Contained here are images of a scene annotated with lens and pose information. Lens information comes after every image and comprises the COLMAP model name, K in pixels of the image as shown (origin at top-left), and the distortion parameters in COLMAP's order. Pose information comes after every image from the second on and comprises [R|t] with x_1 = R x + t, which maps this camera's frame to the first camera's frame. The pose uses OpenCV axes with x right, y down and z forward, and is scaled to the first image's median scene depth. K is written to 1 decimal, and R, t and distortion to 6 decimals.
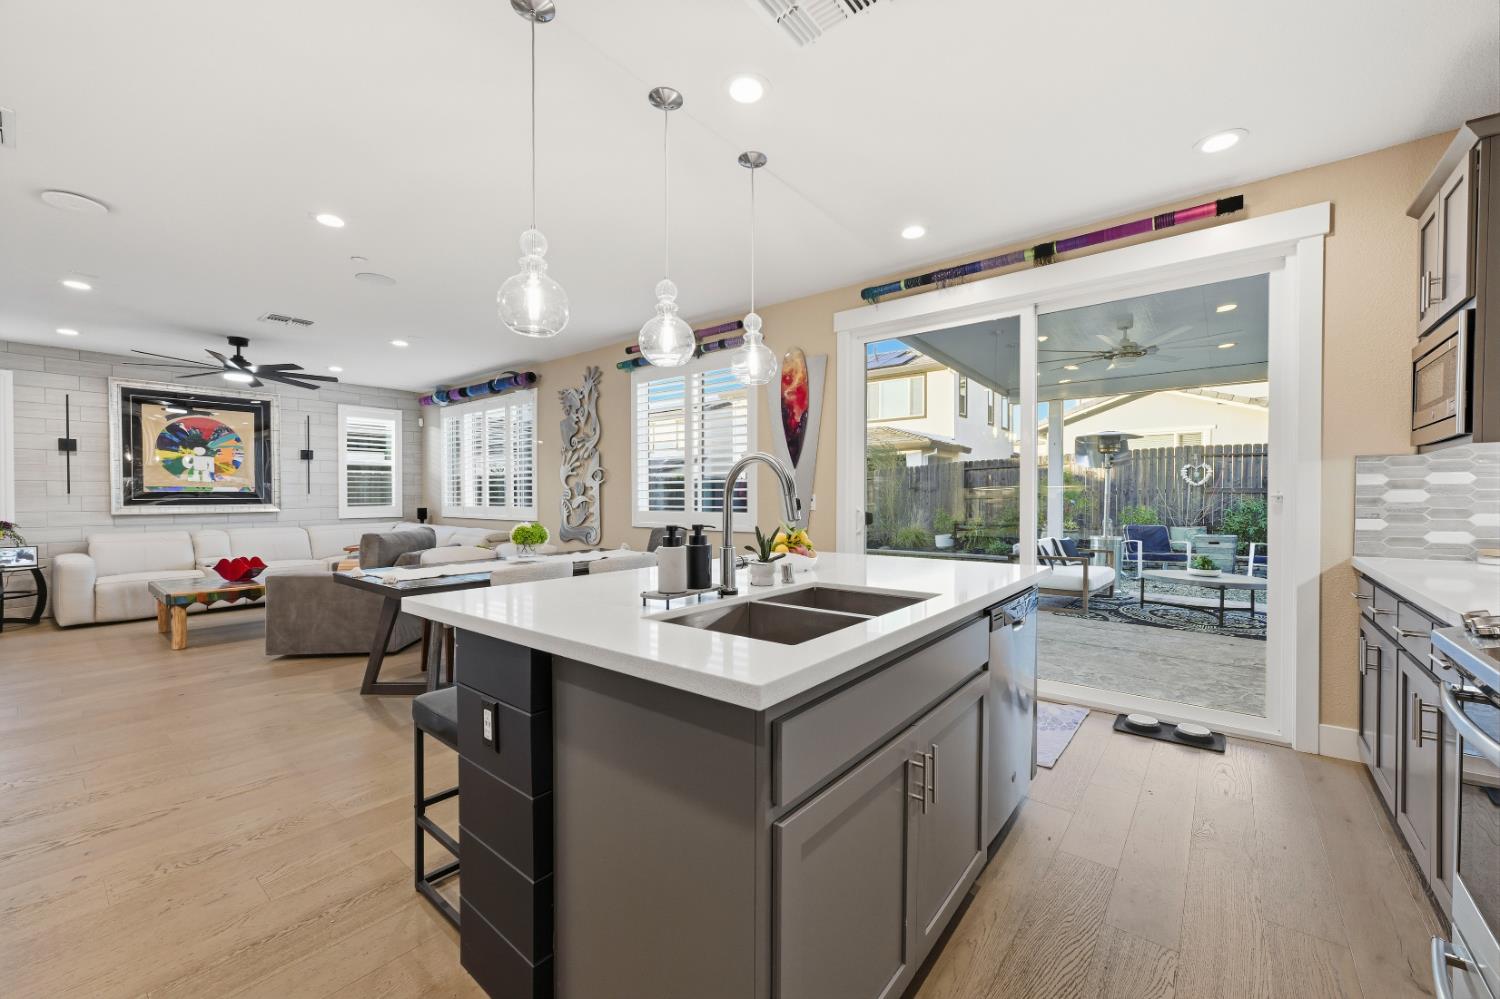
lens RADIAL K [[590.3, 0, 748.1], [0, 590.3, 498.7], [0, 0, 1]] dist [0.008568, 0.000469]
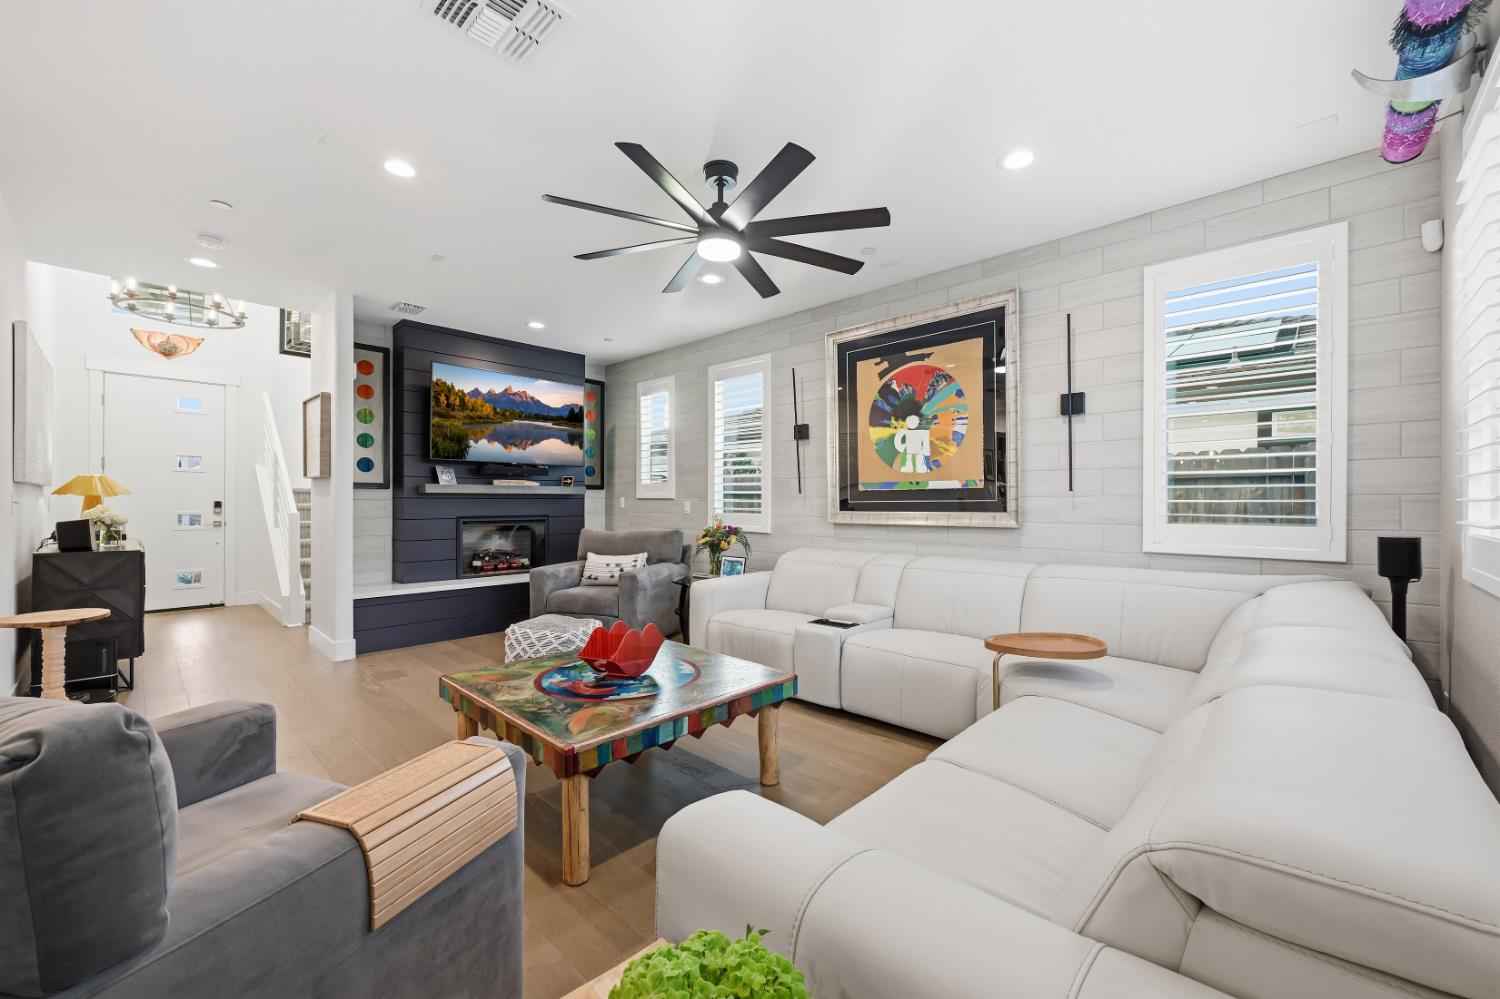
lens RADIAL K [[590.3, 0, 759.1], [0, 590.3, 502.1], [0, 0, 1]] dist [0.008568, 0.000469]
pose [[-0.050177, 0.000599, -0.998740, -0.319335], [-0.008487, 0.999963, 0.001026, 0.001503], [0.998704, 0.008527, -0.050170, 0.877062]]
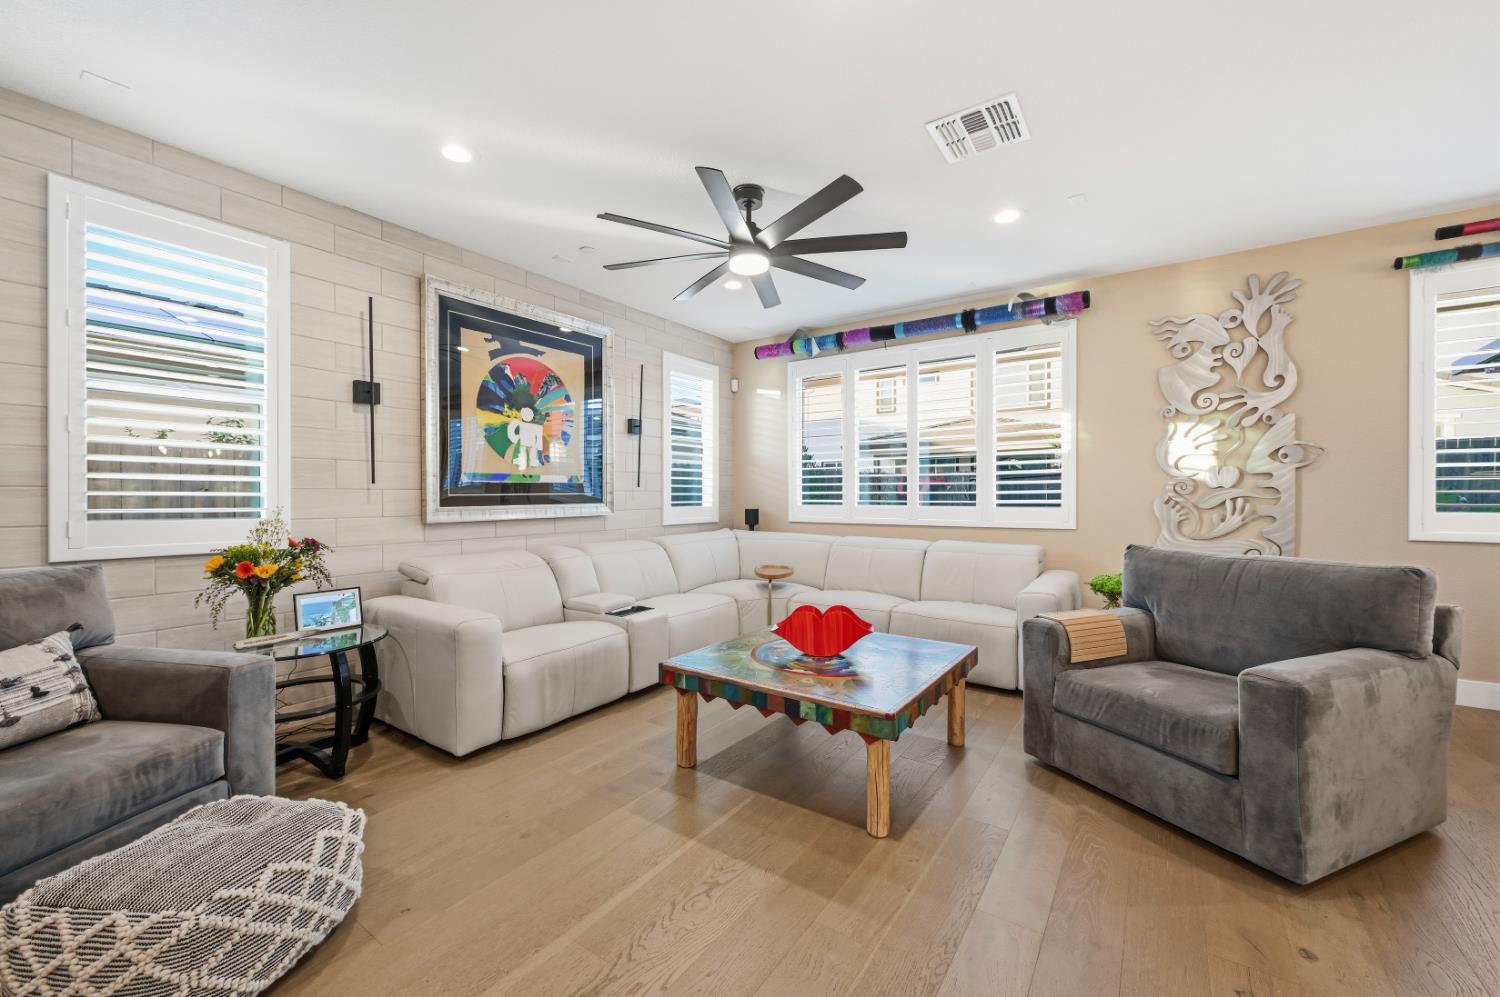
lens RADIAL K [[584.0, 0, 754.4], [0, 584.0, 495.0], [0, 0, 1]] dist [-0.001294, 0.000029]
pose [[0.996082, -0.002836, 0.088389, -0.748631], [0.003269, 0.999983, -0.004752, 0.003916], [-0.088374, 0.005022, 0.996075, 0.400750]]
